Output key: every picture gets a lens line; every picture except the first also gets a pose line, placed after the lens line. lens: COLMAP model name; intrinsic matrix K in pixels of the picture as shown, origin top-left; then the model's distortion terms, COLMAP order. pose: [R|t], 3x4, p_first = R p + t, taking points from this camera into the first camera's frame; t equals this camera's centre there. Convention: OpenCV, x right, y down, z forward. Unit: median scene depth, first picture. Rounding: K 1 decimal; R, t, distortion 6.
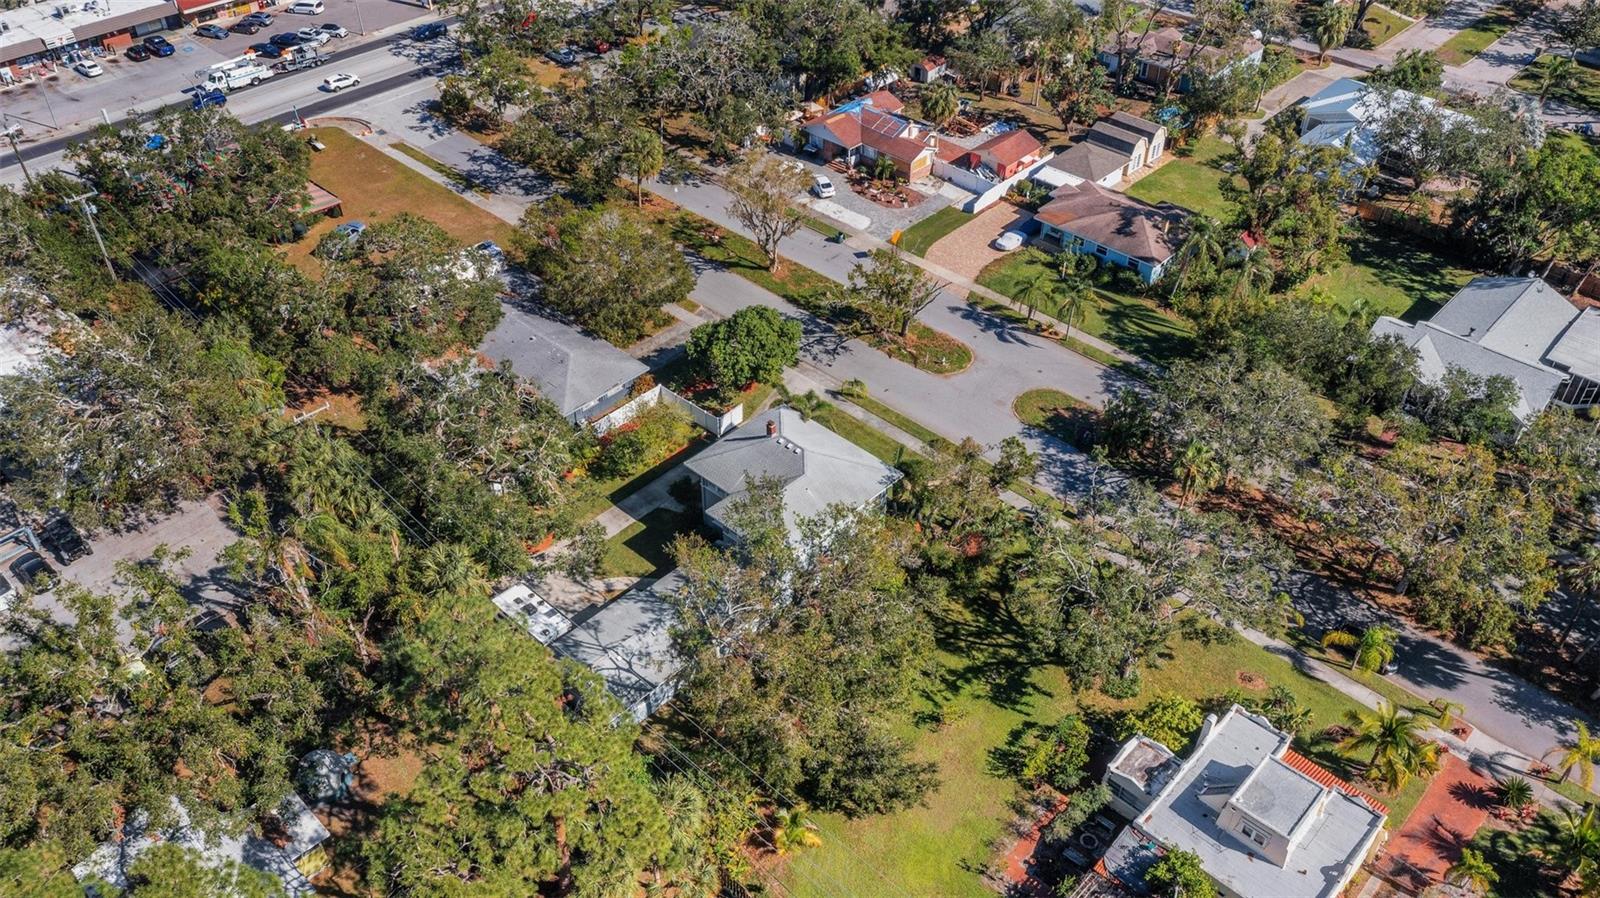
lens RADIAL K [[1253.6, 0, 800.0], [0, 1253.6, 449.0], [0, 0, 1]] dist [-0.000436, -0.039501]
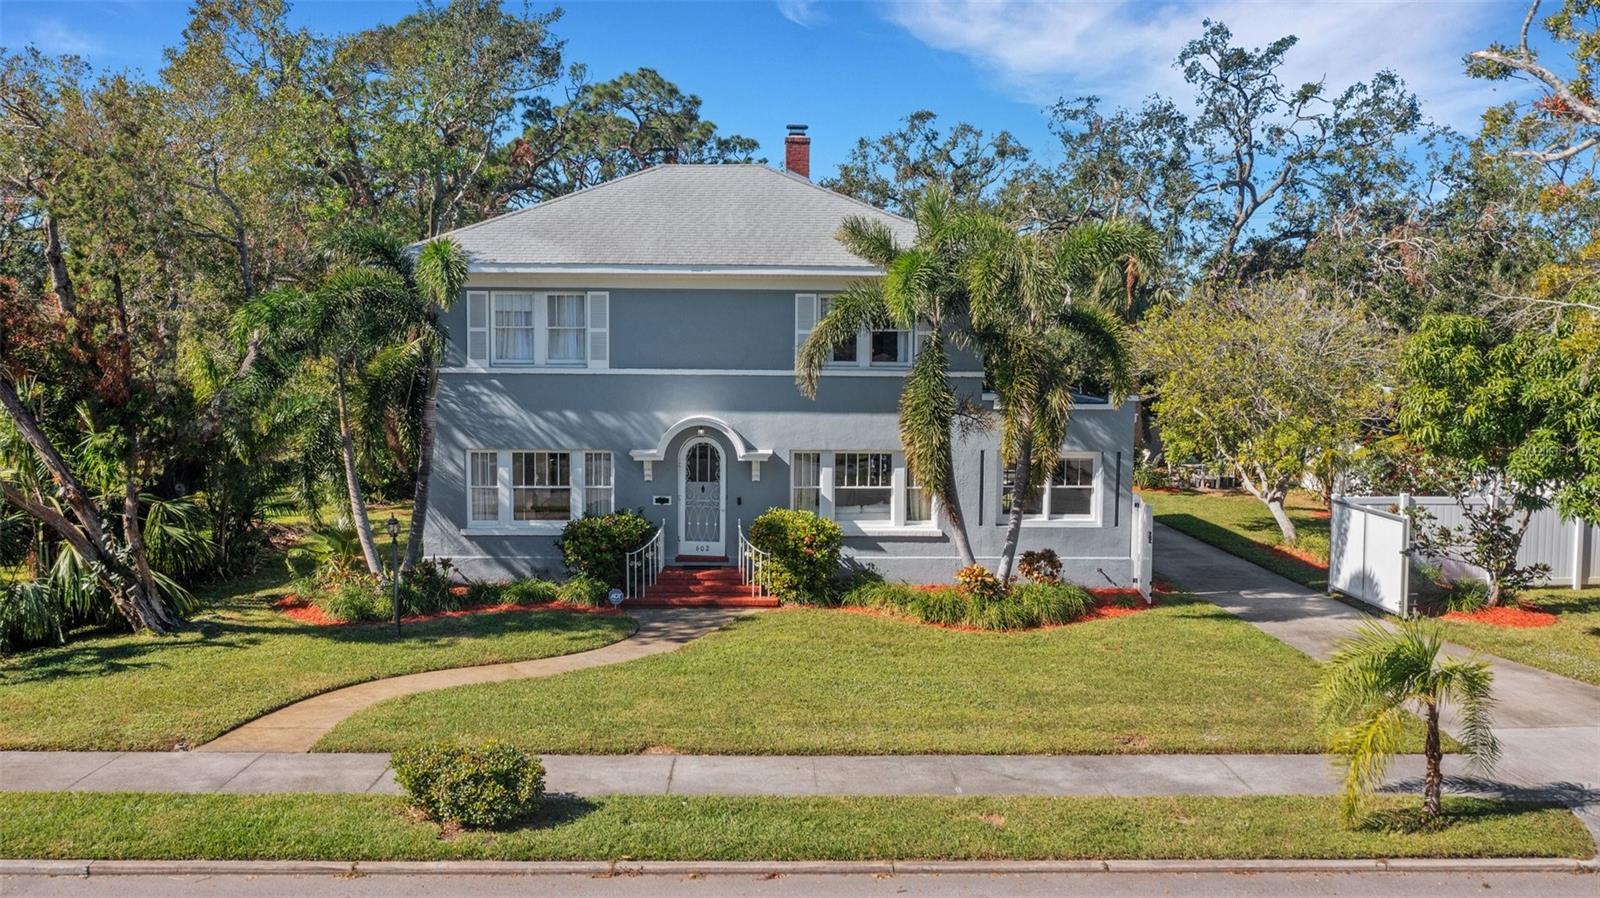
lens RADIAL K [[1265.9, 0, 793.0], [0, 1265.9, 439.0], [0, 0, 1]] dist [-0.012383, -0.000290]
pose [[-0.709828, 0.048714, -0.702688, 0.163442], [-0.452311, 0.733224, 0.507737, -0.100079], [0.539962, 0.678240, -0.498430, 0.973188]]
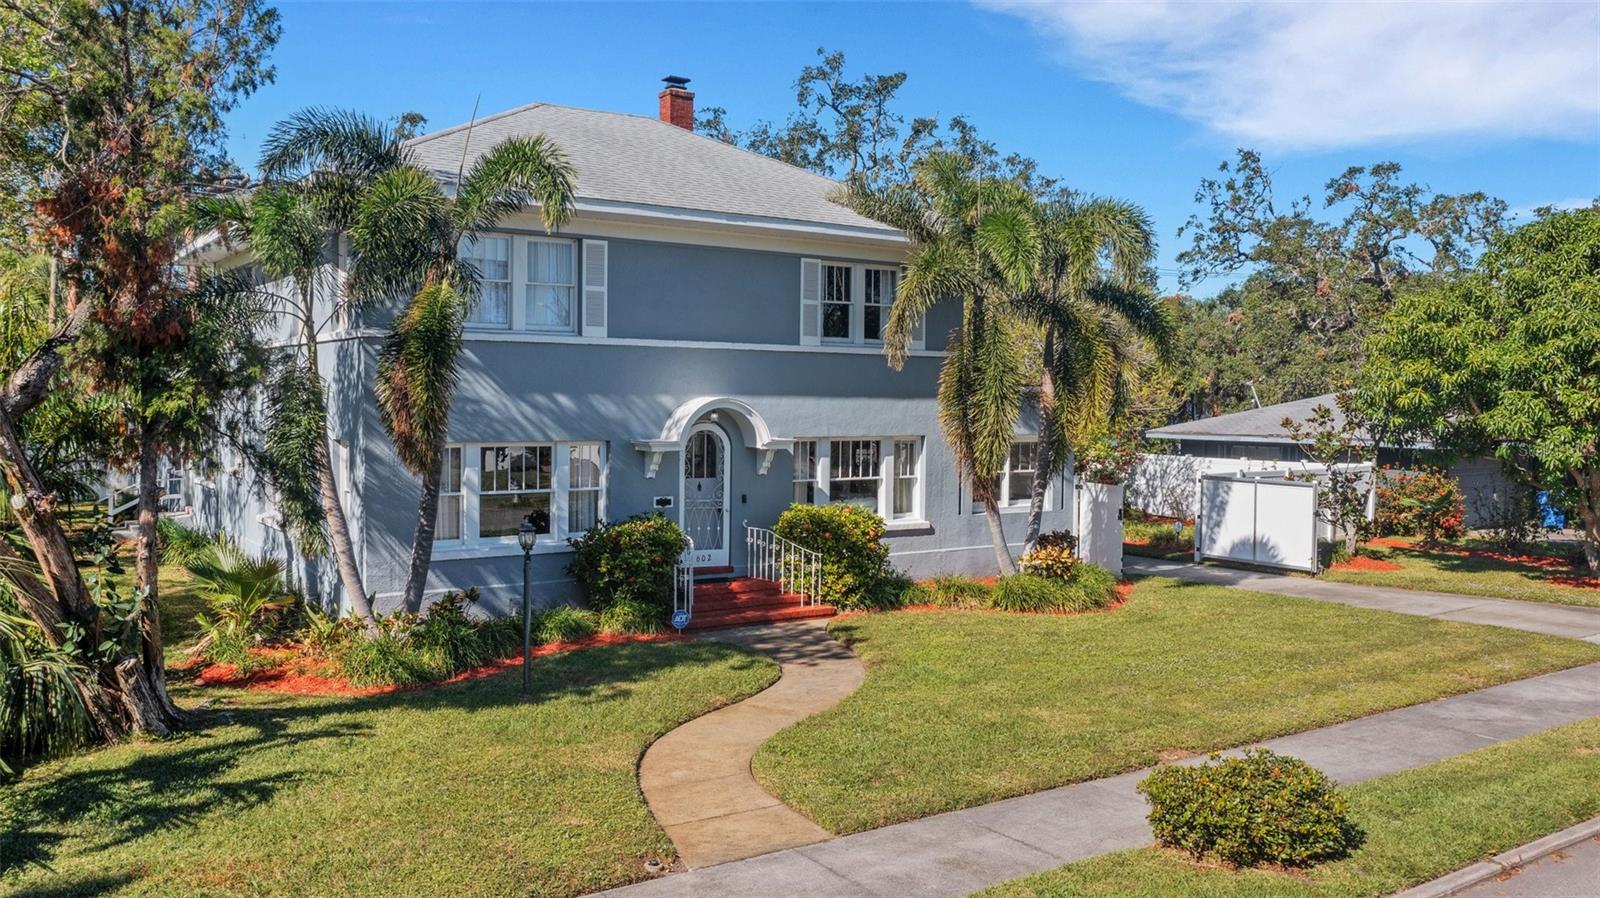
lens RADIAL K [[1265.9, 0, 793.0], [0, 1265.9, 439.0], [0, 0, 1]] dist [-0.012383, -0.000290]
pose [[-0.220720, 0.029644, -0.974887, 0.195137], [-0.625841, 0.762325, 0.164875, -0.018137], [0.748068, 0.646516, -0.149708, 0.893306]]
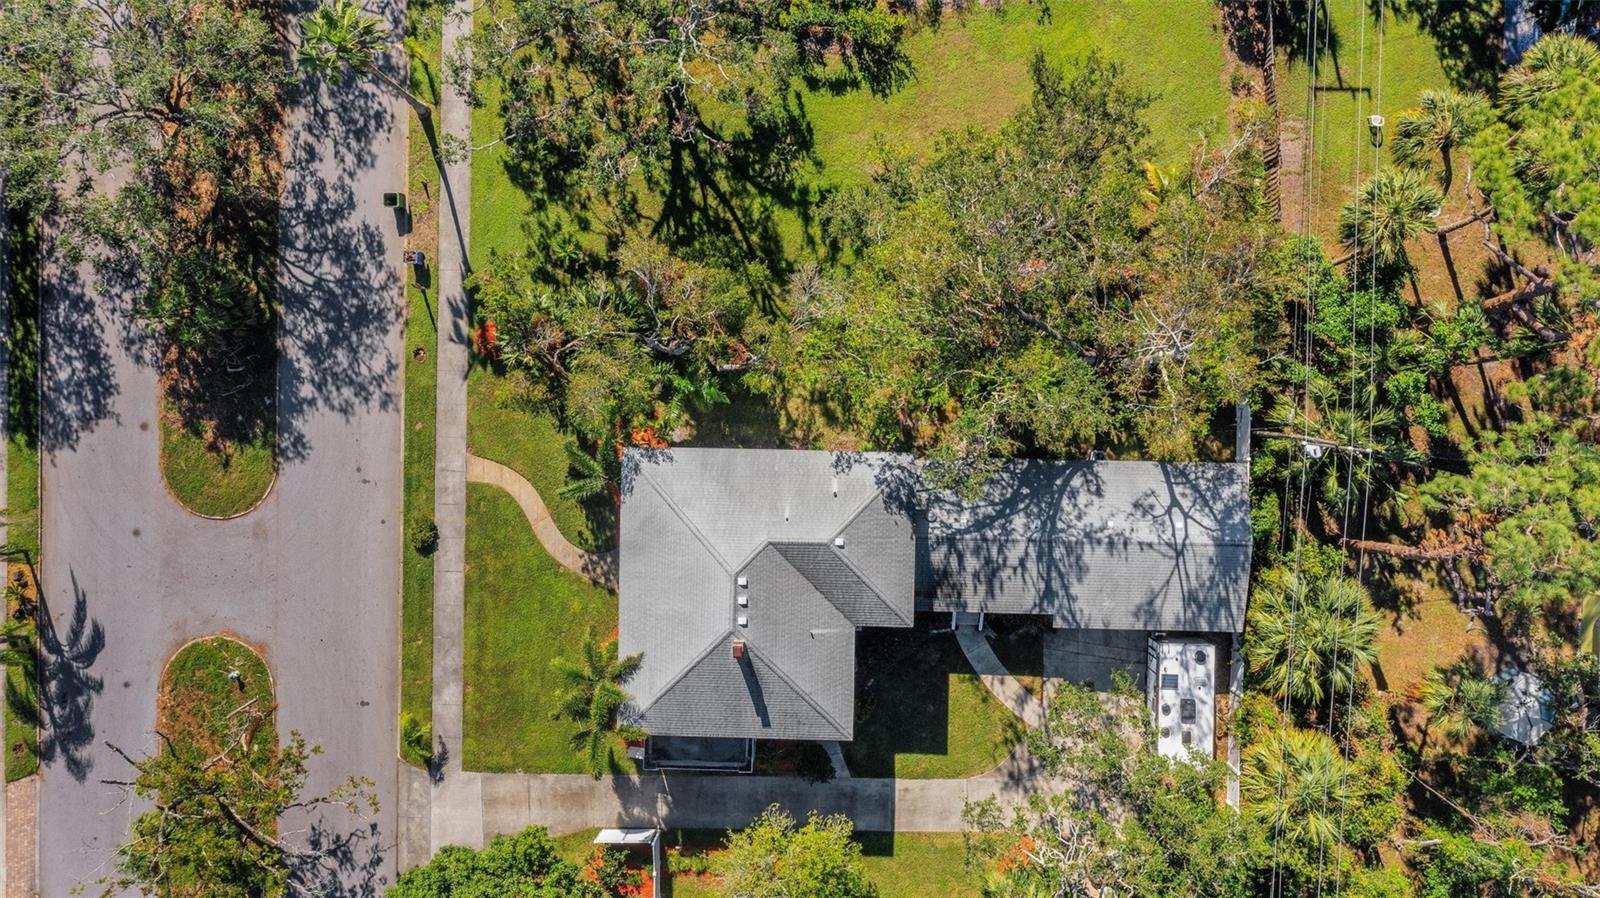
lens RADIAL K [[1261.0, 0, 793.9], [0, 1261.0, 444.8], [0, 0, 1]] dist [-0.005795, 0.001402]
pose [[-0.673711, -0.738969, 0.006186, 0.020155], [0.494436, -0.444520, 0.746951, -0.316097], [-0.549223, 0.506288, 0.664850, 0.448737]]
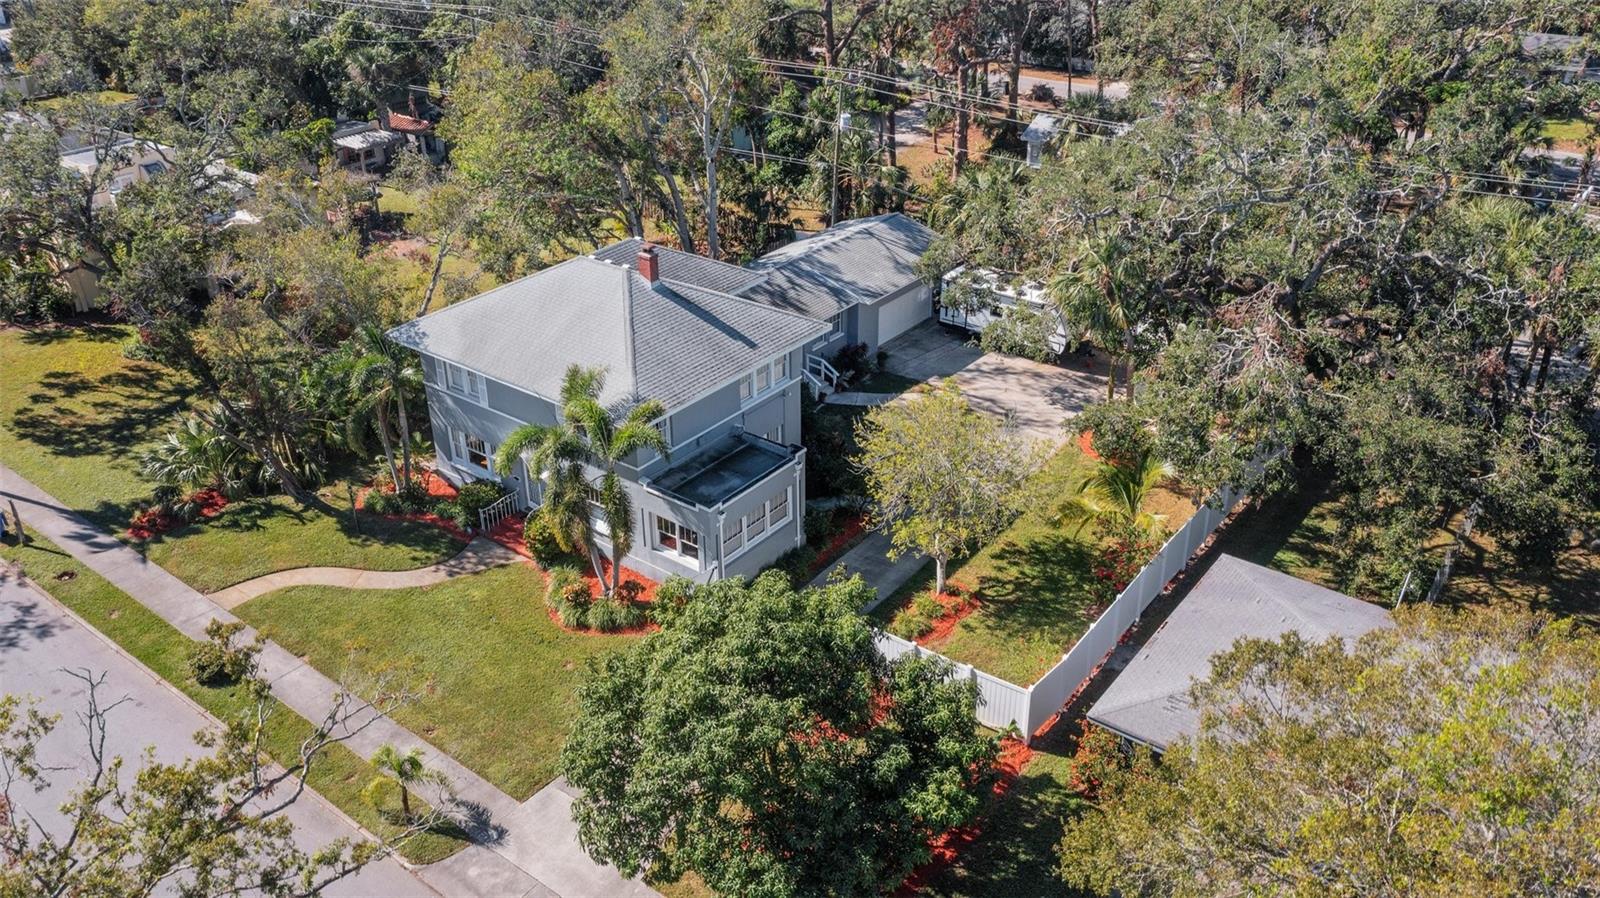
lens RADIAL K [[1265.9, 0, 793.0], [0, 1265.9, 439.0], [0, 0, 1]] dist [-0.012383, -0.000290]
pose [[-0.994637, 0.046778, -0.092245, -0.024620], [-0.066983, 0.388232, 0.919124, -0.351338], [0.078807, 0.920374, -0.383016, 1.008237]]
